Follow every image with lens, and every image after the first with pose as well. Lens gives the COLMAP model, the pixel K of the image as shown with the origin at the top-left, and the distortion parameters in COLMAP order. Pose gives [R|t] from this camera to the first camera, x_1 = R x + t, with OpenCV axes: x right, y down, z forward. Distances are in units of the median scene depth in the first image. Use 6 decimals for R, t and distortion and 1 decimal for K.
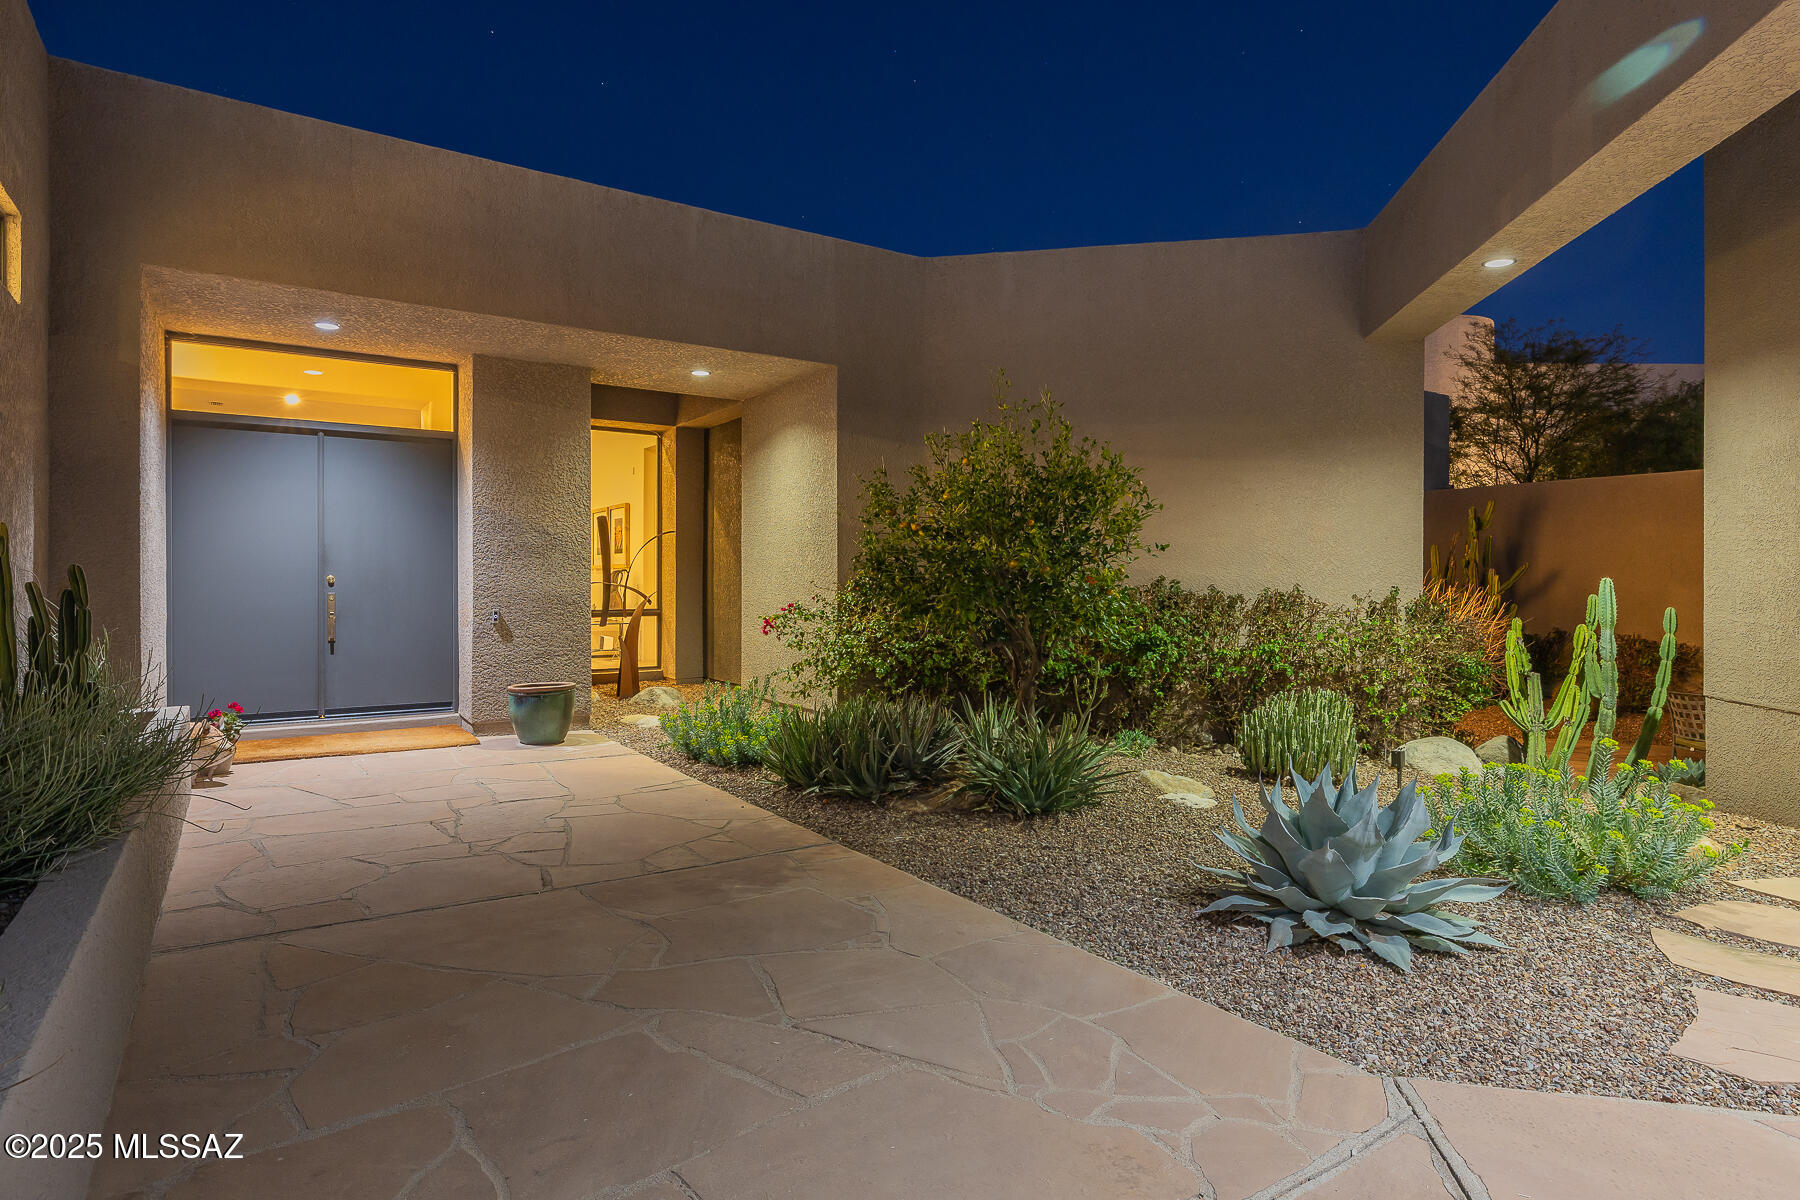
lens RADIAL K [[976.5, 0, 885.6], [0, 976.5, 585.5], [0, 0, 1]] dist [-0.004522, -0.000562]
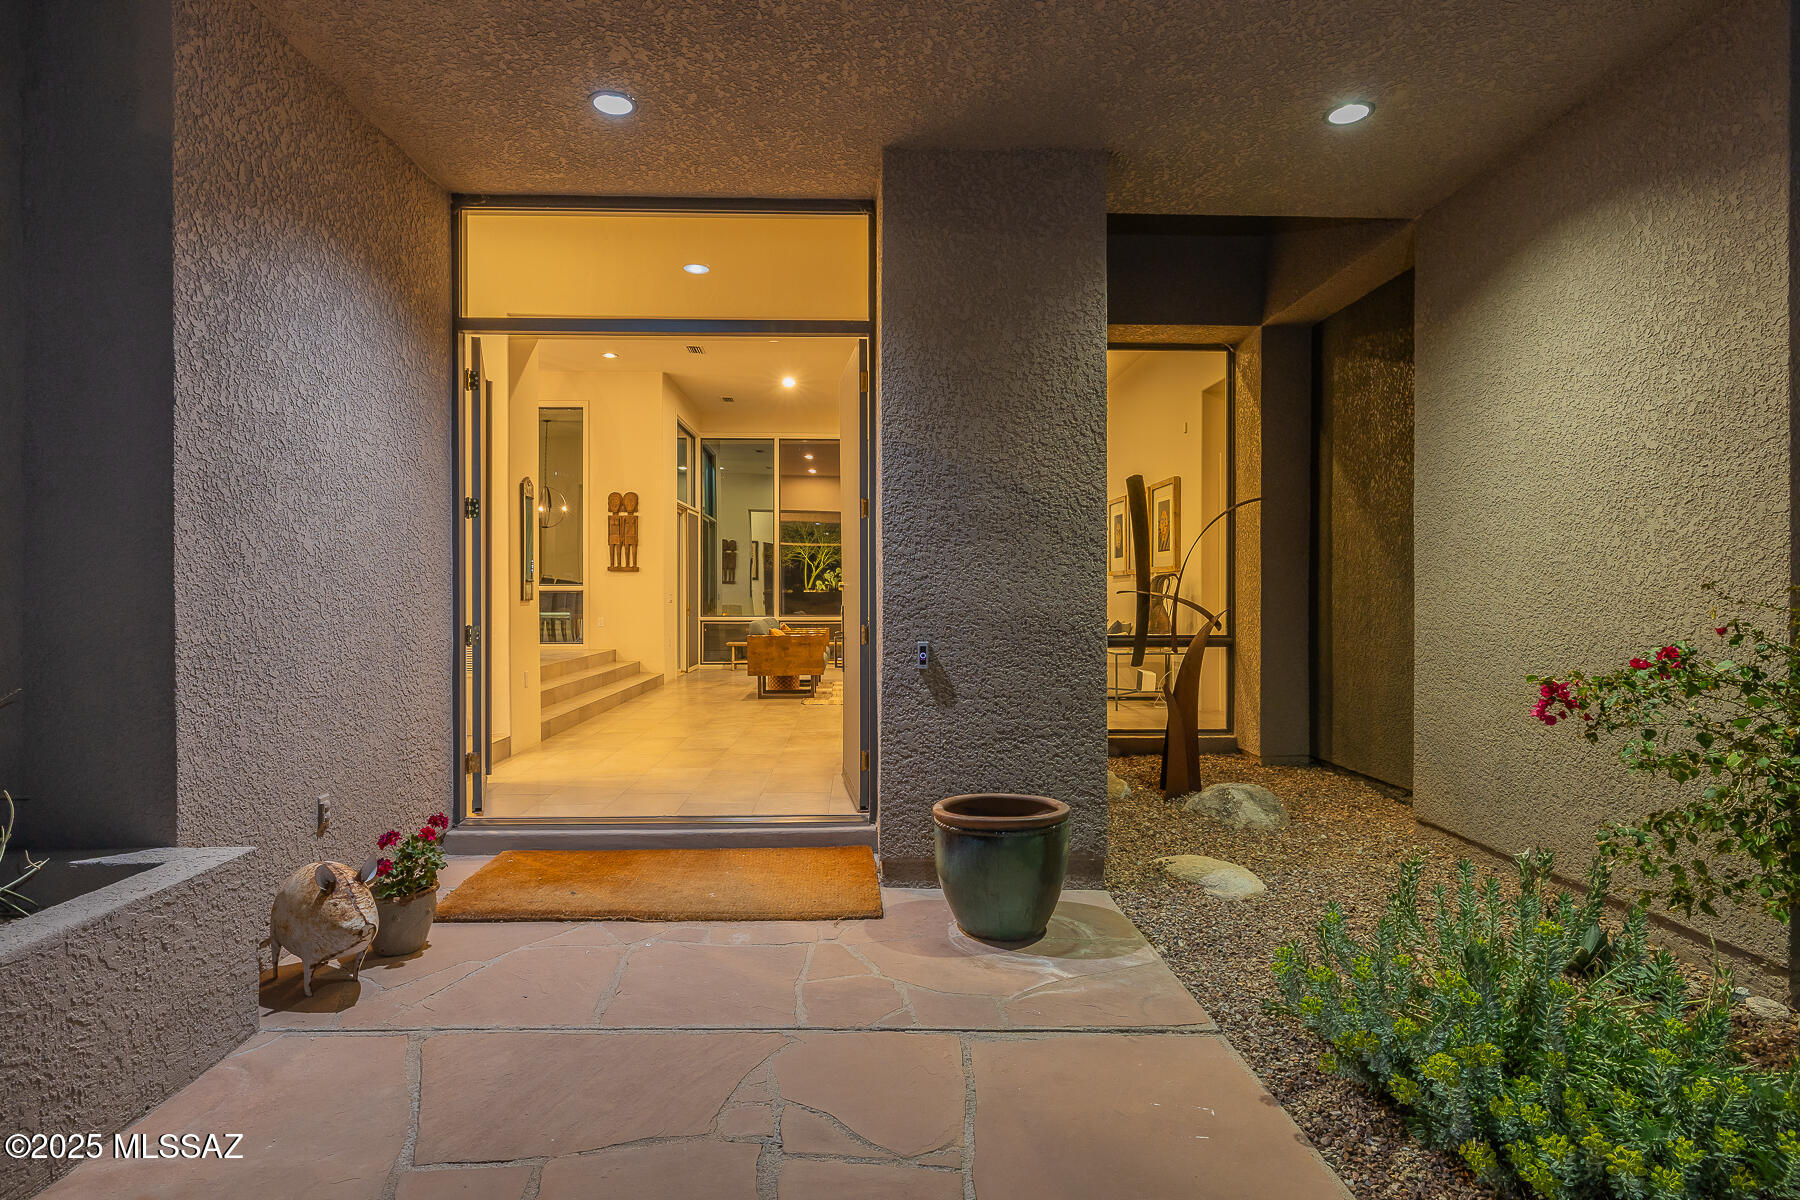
lens RADIAL K [[976.5, 0, 886.1], [0, 976.5, 593.0], [0, 0, 1]] dist [-0.004522, -0.000562]
pose [[0.855399, -0.000244, -0.517970, -0.109225], [-0.002083, 0.999990, -0.003910, 0.000762], [0.517966, 0.004424, 0.855390, 0.399766]]
